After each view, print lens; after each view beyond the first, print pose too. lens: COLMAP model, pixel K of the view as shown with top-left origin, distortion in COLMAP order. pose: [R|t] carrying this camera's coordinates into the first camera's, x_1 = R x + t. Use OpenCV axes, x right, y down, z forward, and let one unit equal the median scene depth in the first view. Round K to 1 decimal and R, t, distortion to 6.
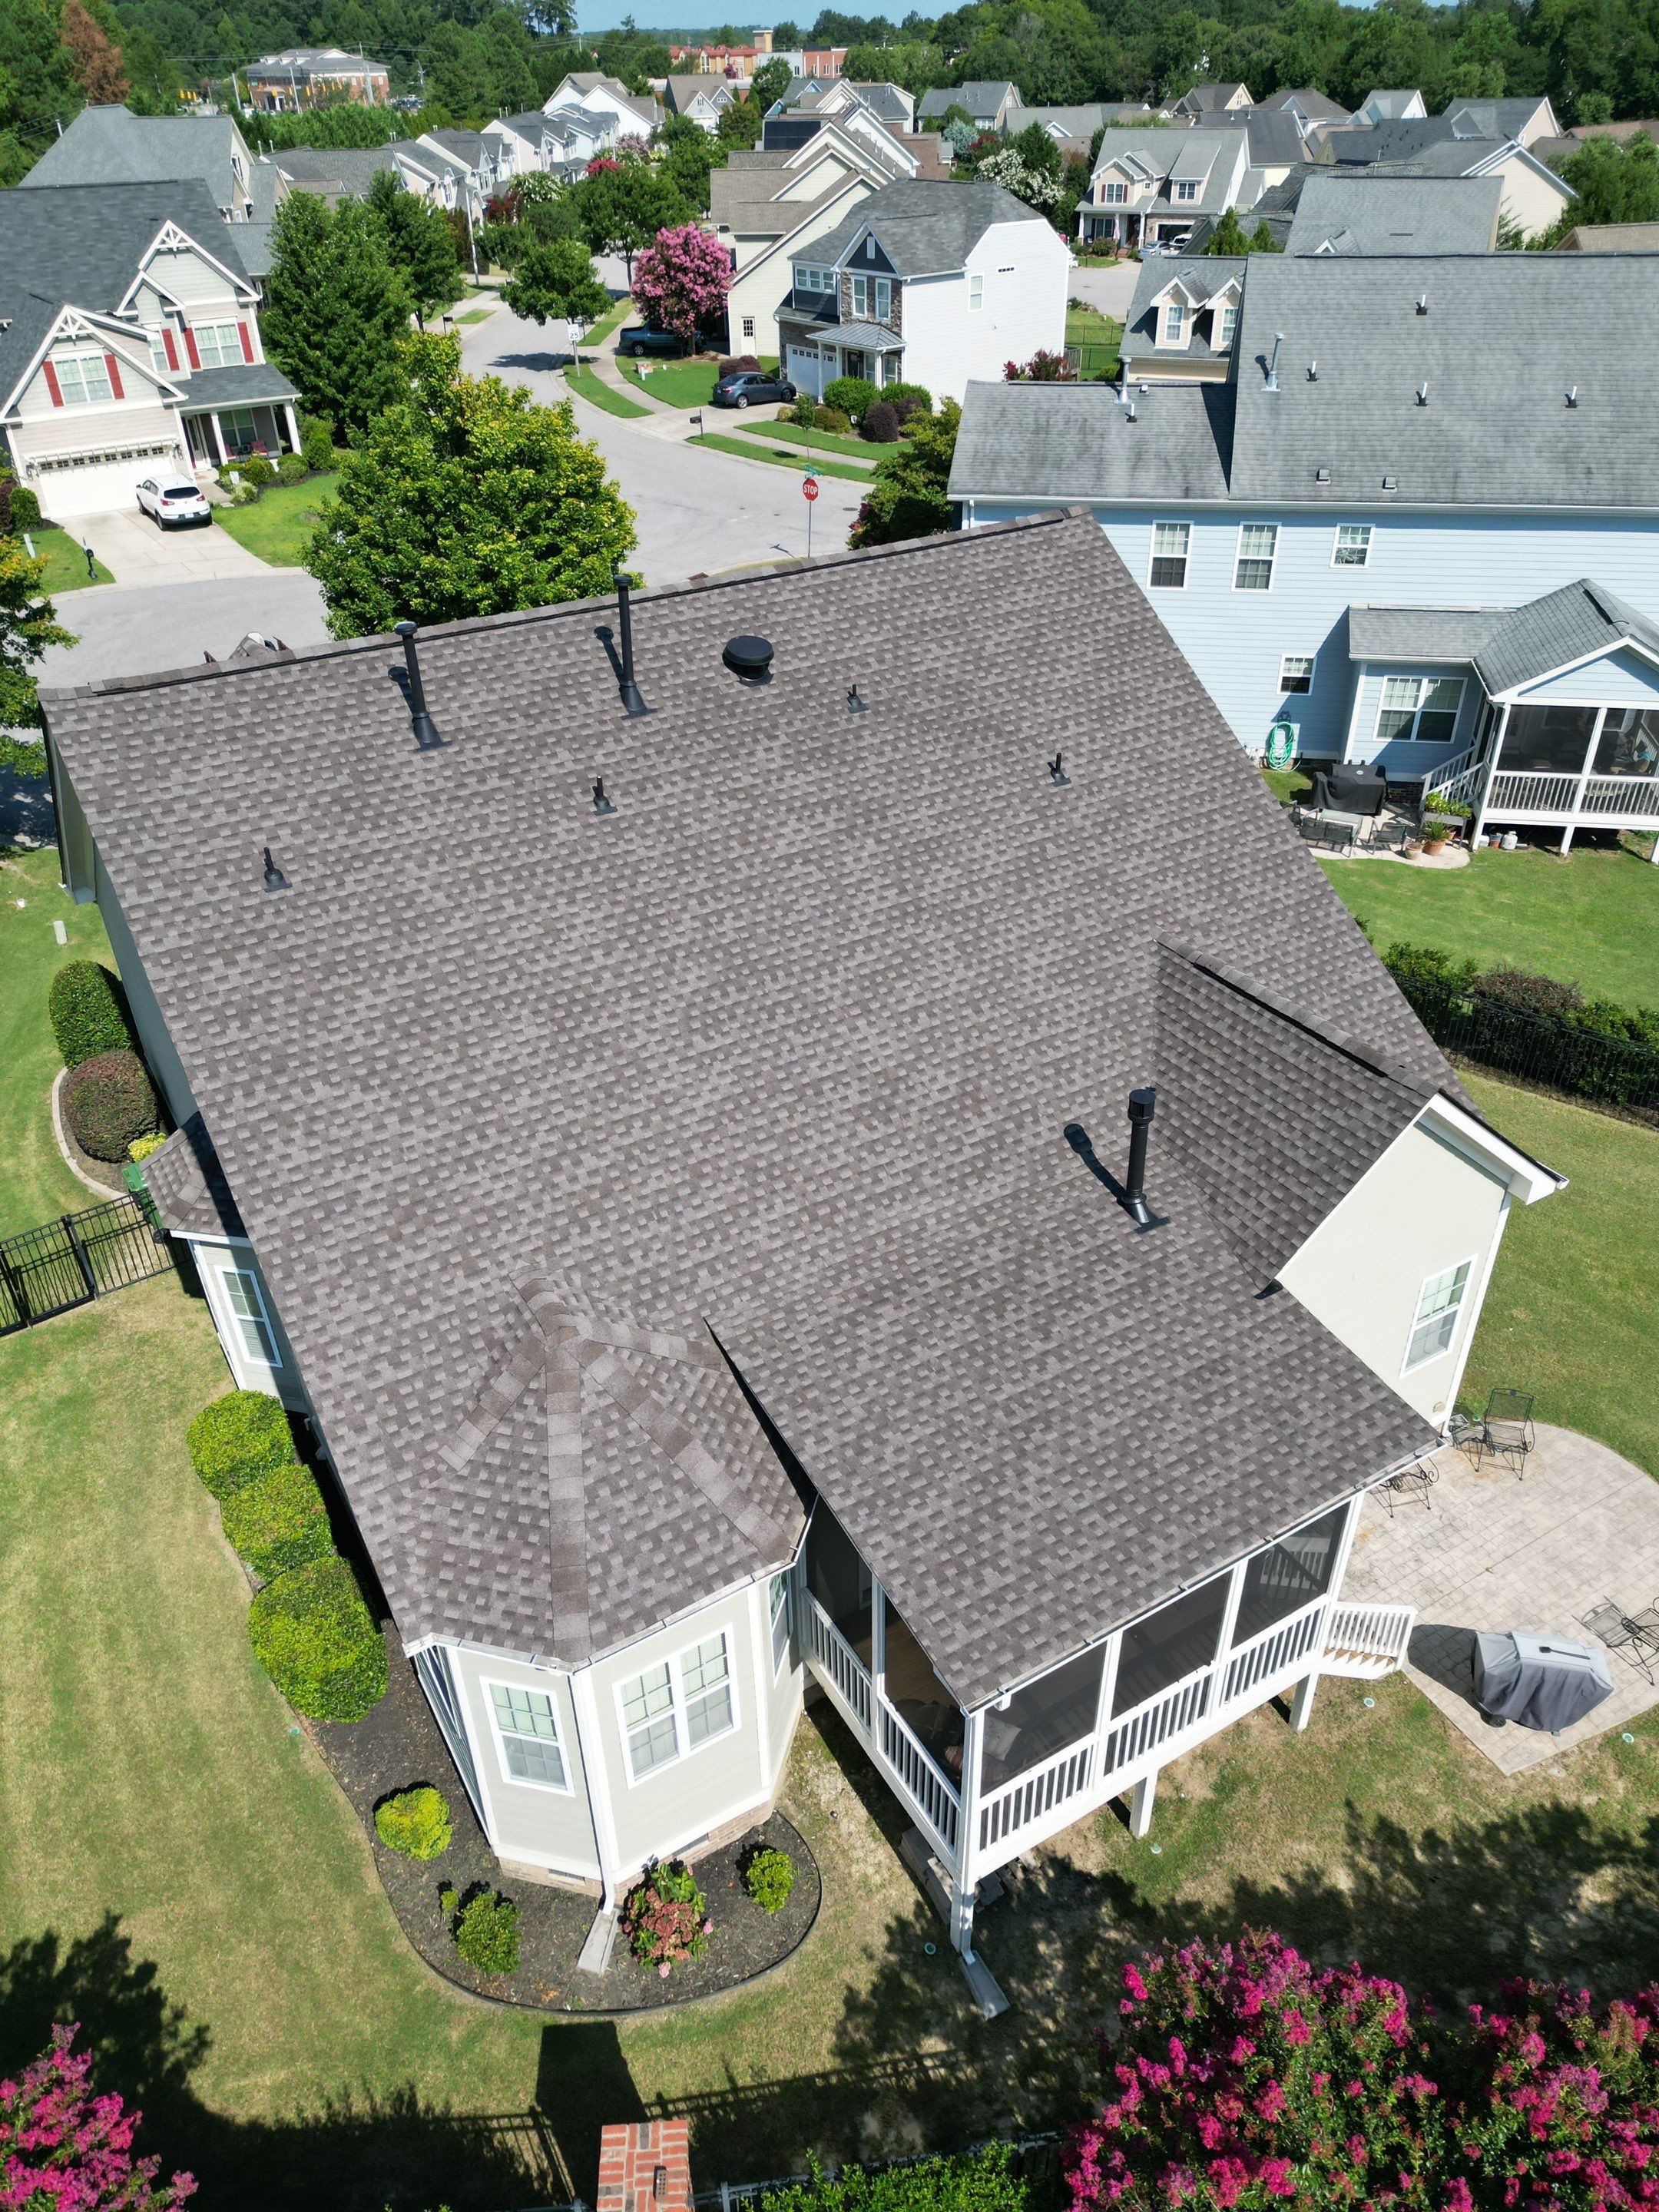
lens RADIAL K [[1542.2, 0, 829.8], [0, 1542.2, 1103.2], [0, 0, 1]] dist [0.066942, -0.051415]
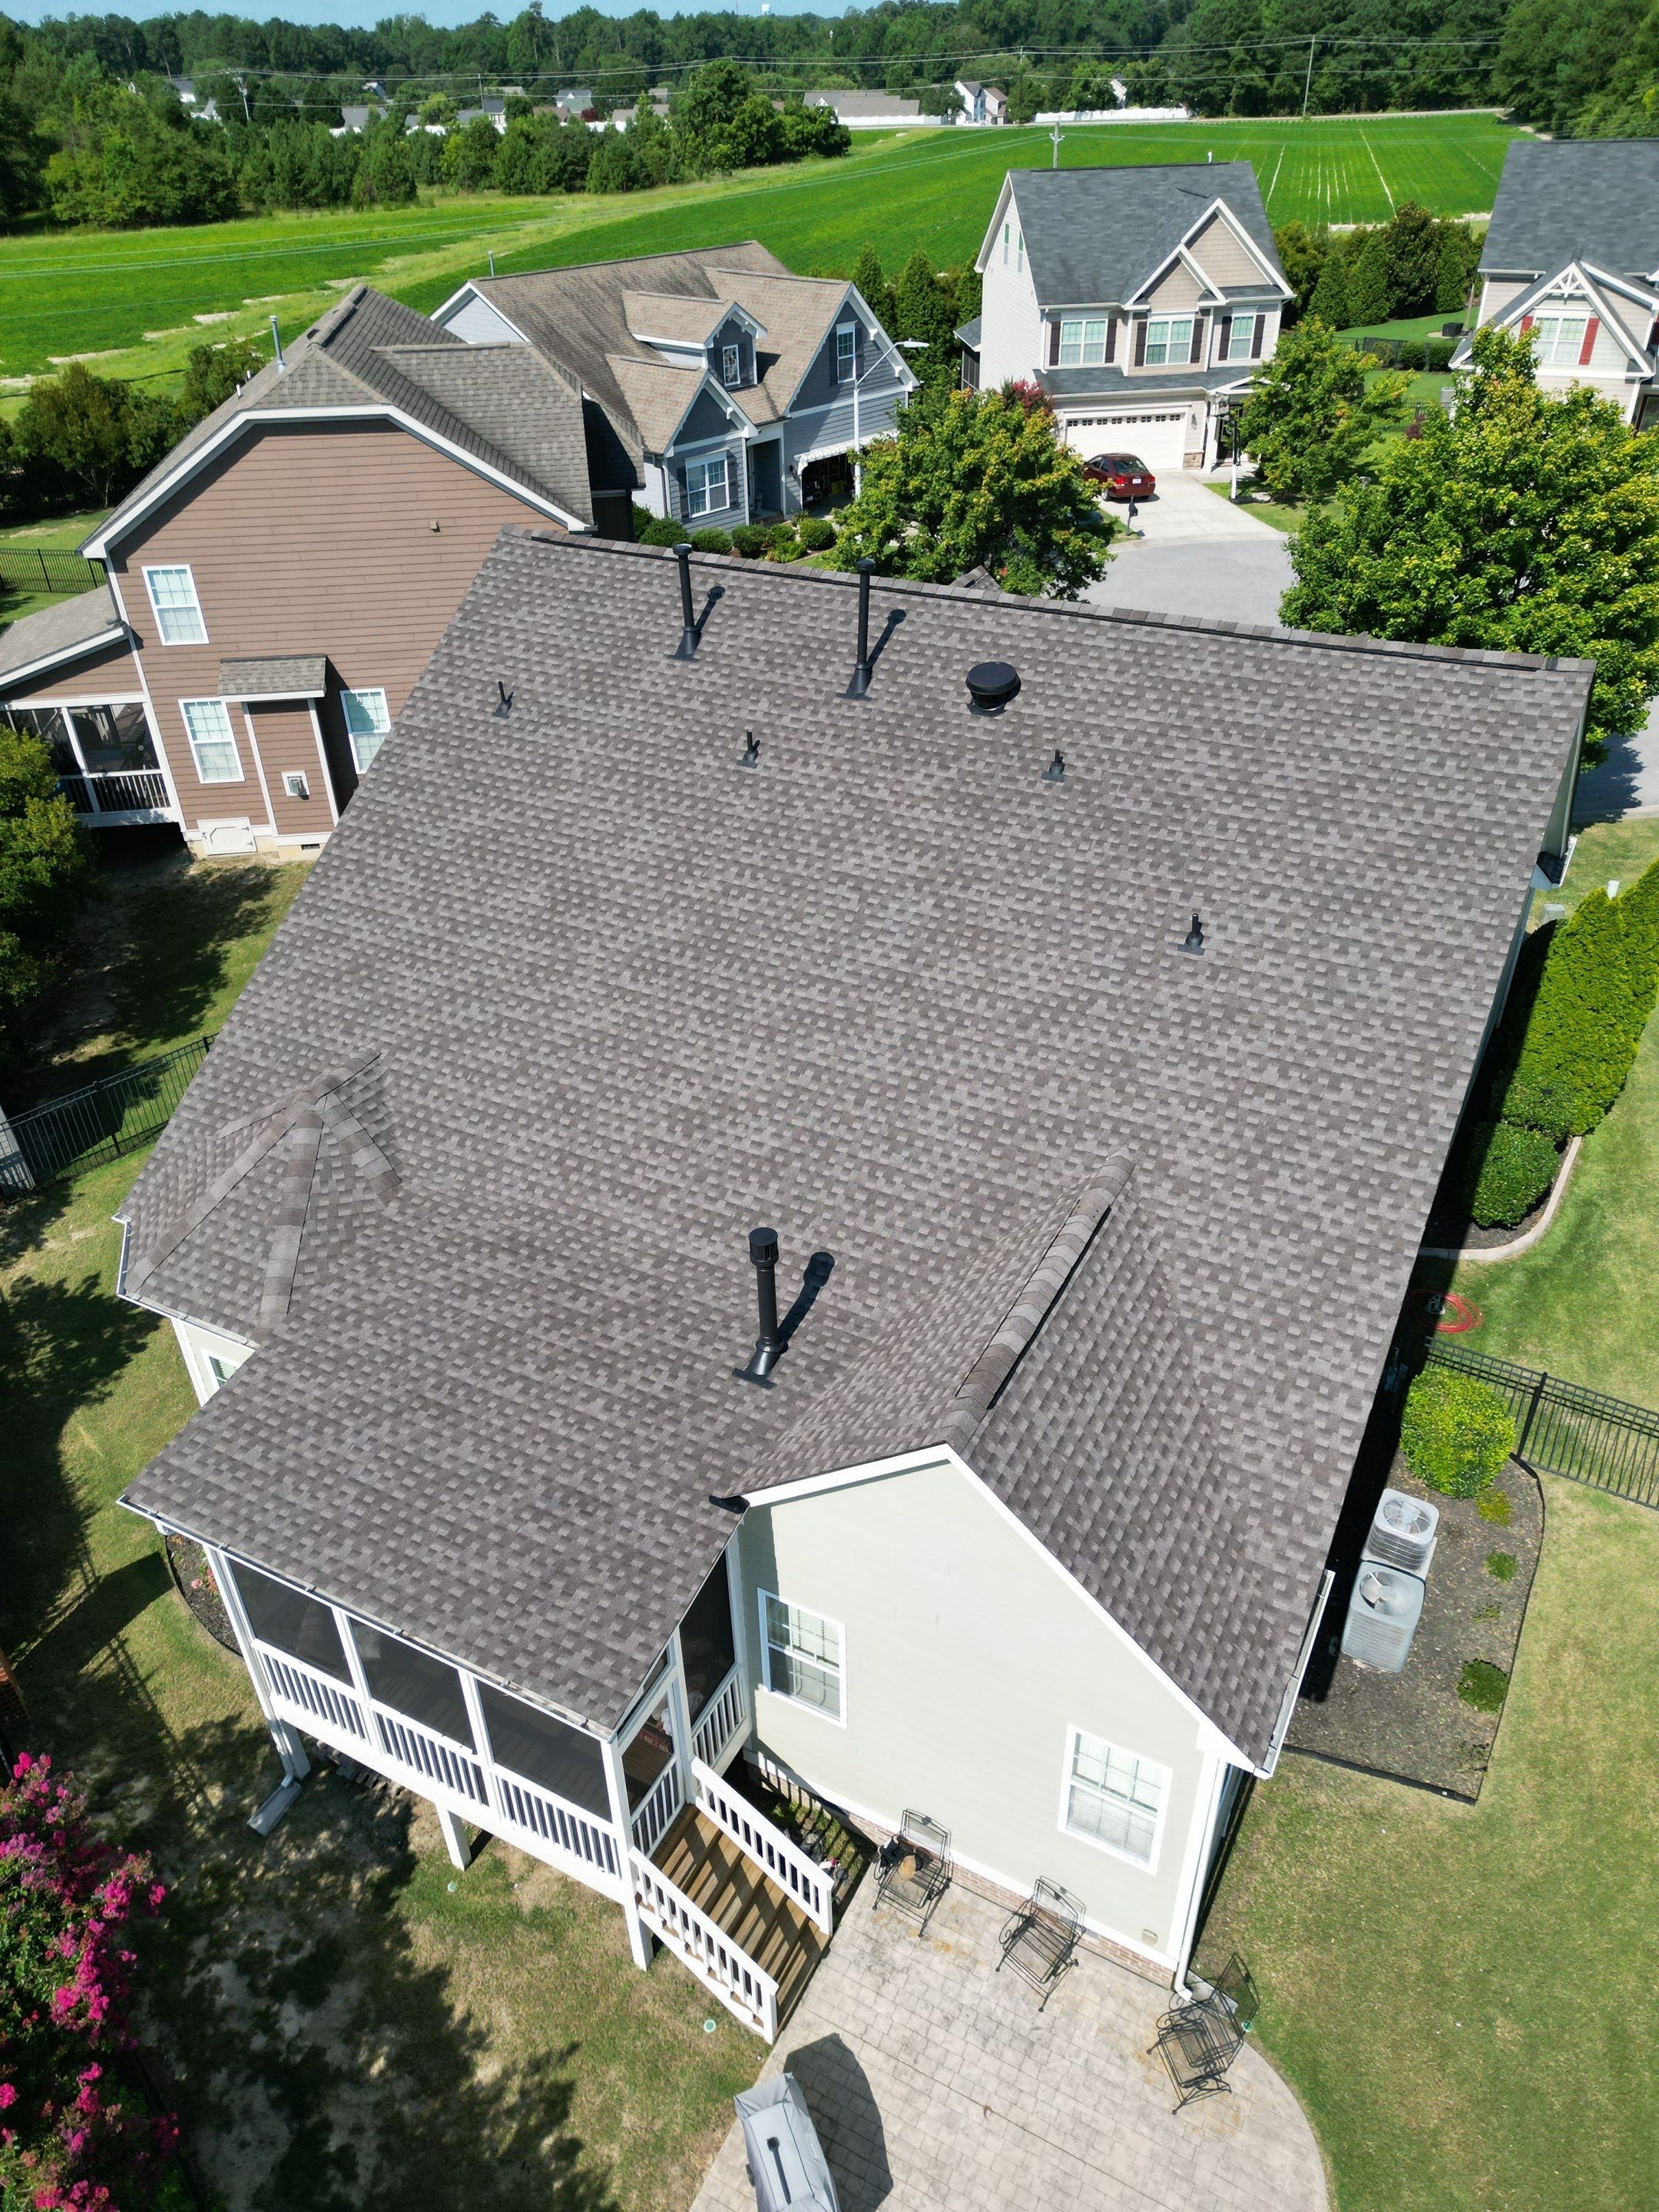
lens RADIAL K [[1542.2, 0, 829.8], [0, 1542.2, 1103.2], [0, 0, 1]] dist [0.066942, -0.051415]
pose [[0.521058, 0.492061, -0.697405, 0.782793], [-0.473053, 0.846603, 0.243894, -0.296429], [0.710436, 0.202827, 0.673901, 0.405772]]
